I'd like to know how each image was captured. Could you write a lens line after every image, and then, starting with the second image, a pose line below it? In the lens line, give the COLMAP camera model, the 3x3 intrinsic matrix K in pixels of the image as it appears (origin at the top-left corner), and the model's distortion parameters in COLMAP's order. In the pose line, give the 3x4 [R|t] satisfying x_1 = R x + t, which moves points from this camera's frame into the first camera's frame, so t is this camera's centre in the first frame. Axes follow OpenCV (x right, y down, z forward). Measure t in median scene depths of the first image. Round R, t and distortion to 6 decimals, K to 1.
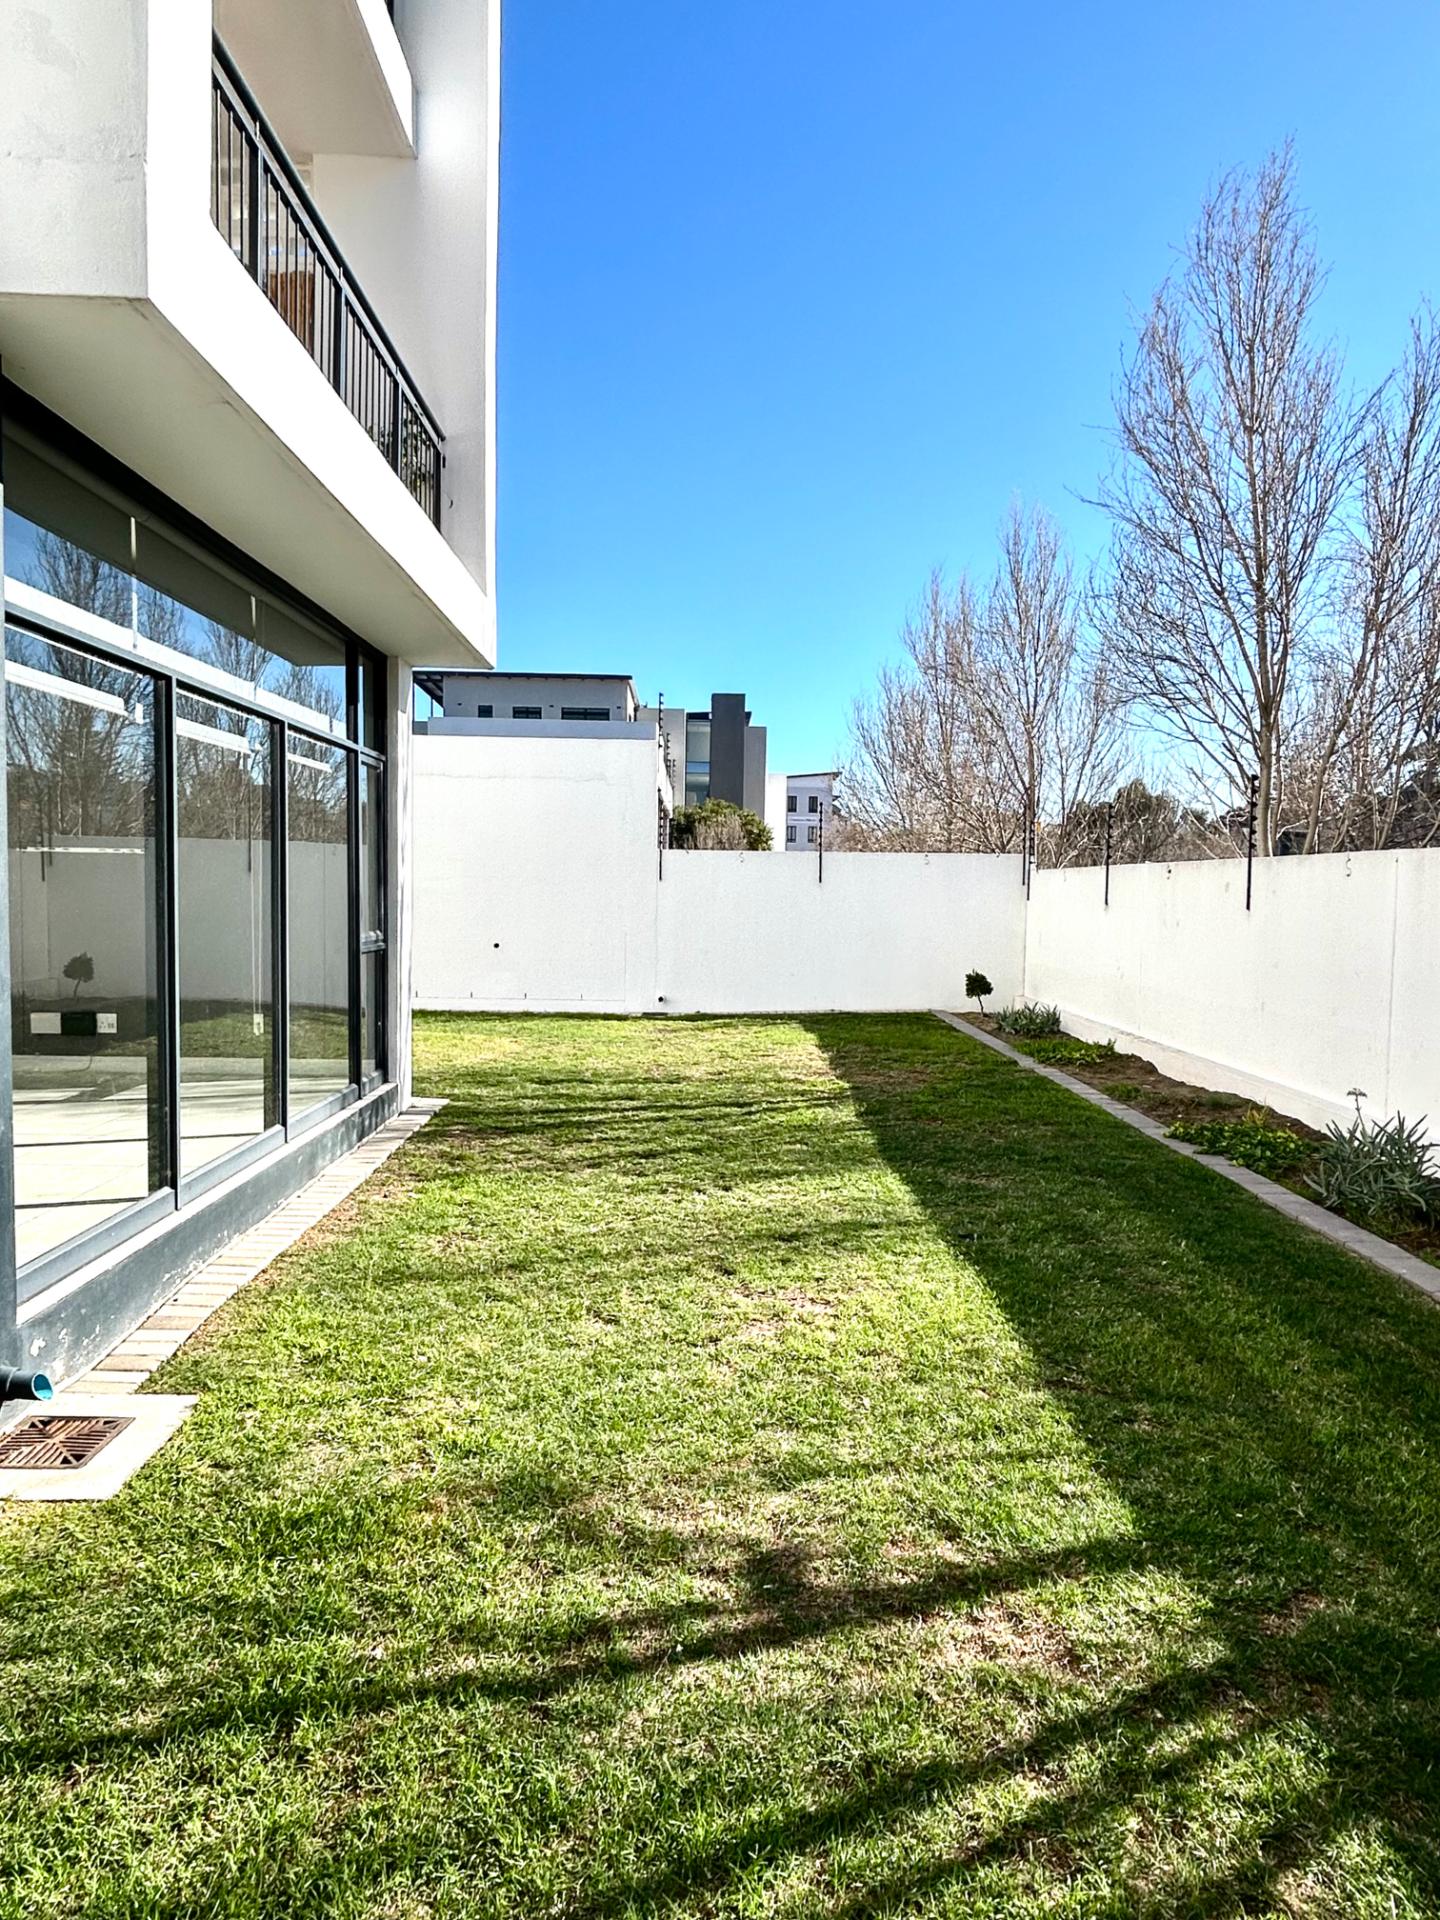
lens RADIAL K [[1174.5, 0, 719.5], [0, 1174.5, 947.1], [0, 0, 1]] dist [-0.003283, 0.002494]
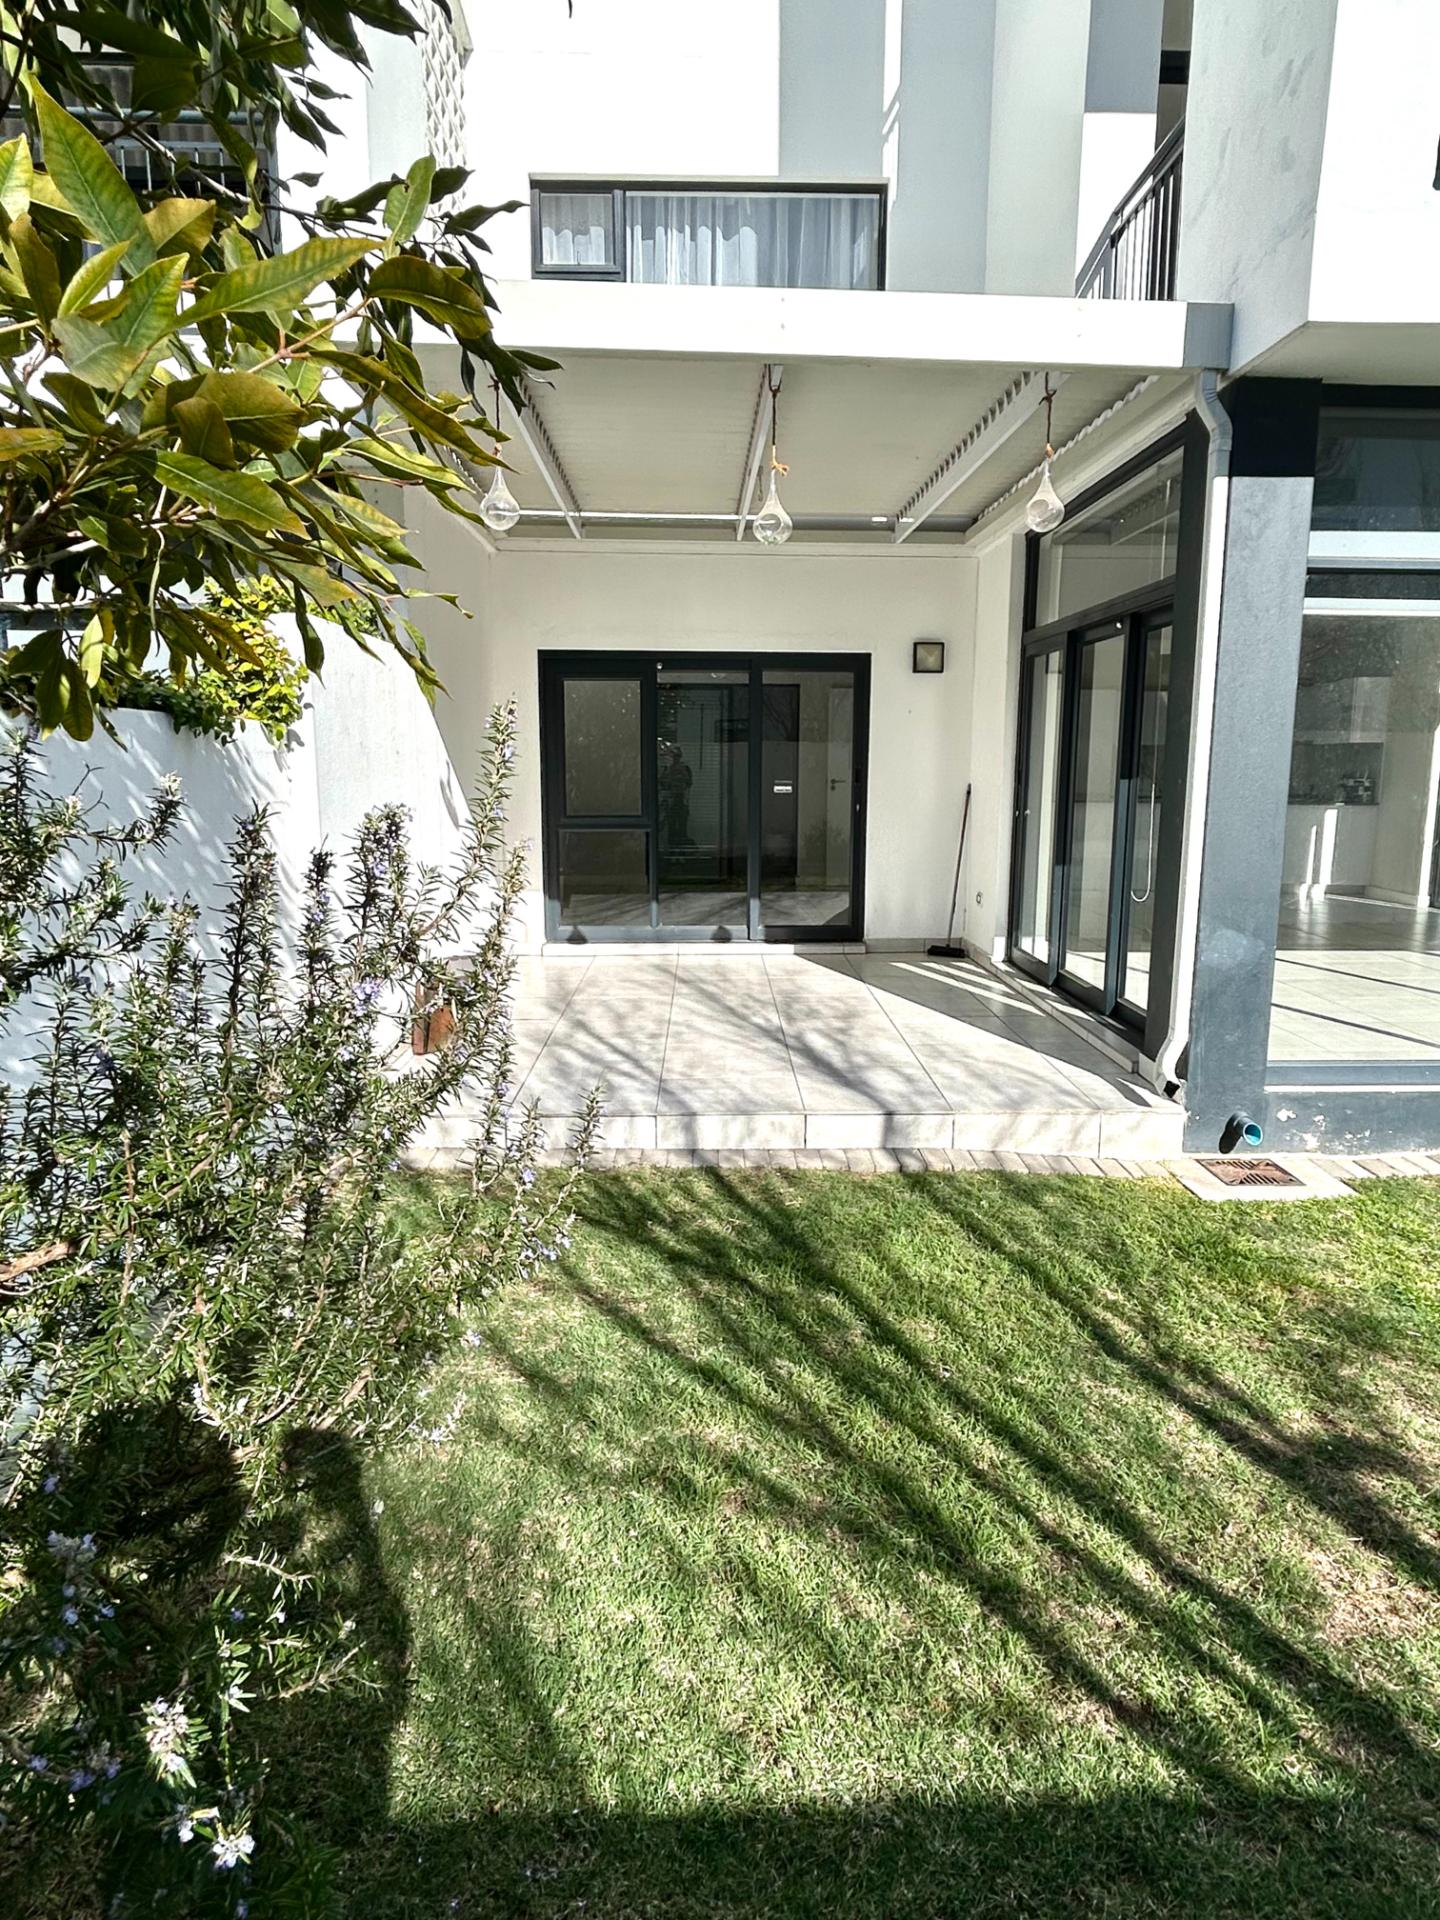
lens RADIAL K [[1174.5, 0, 724.1], [0, 1174.5, 955.7], [0, 0, 1]] dist [-0.003283, 0.002494]
pose [[0.019819, 0.150804, -0.988365, 0.894108], [-0.060678, 0.986918, 0.149367, -0.003211], [0.997961, 0.057012, 0.028711, 0.379879]]
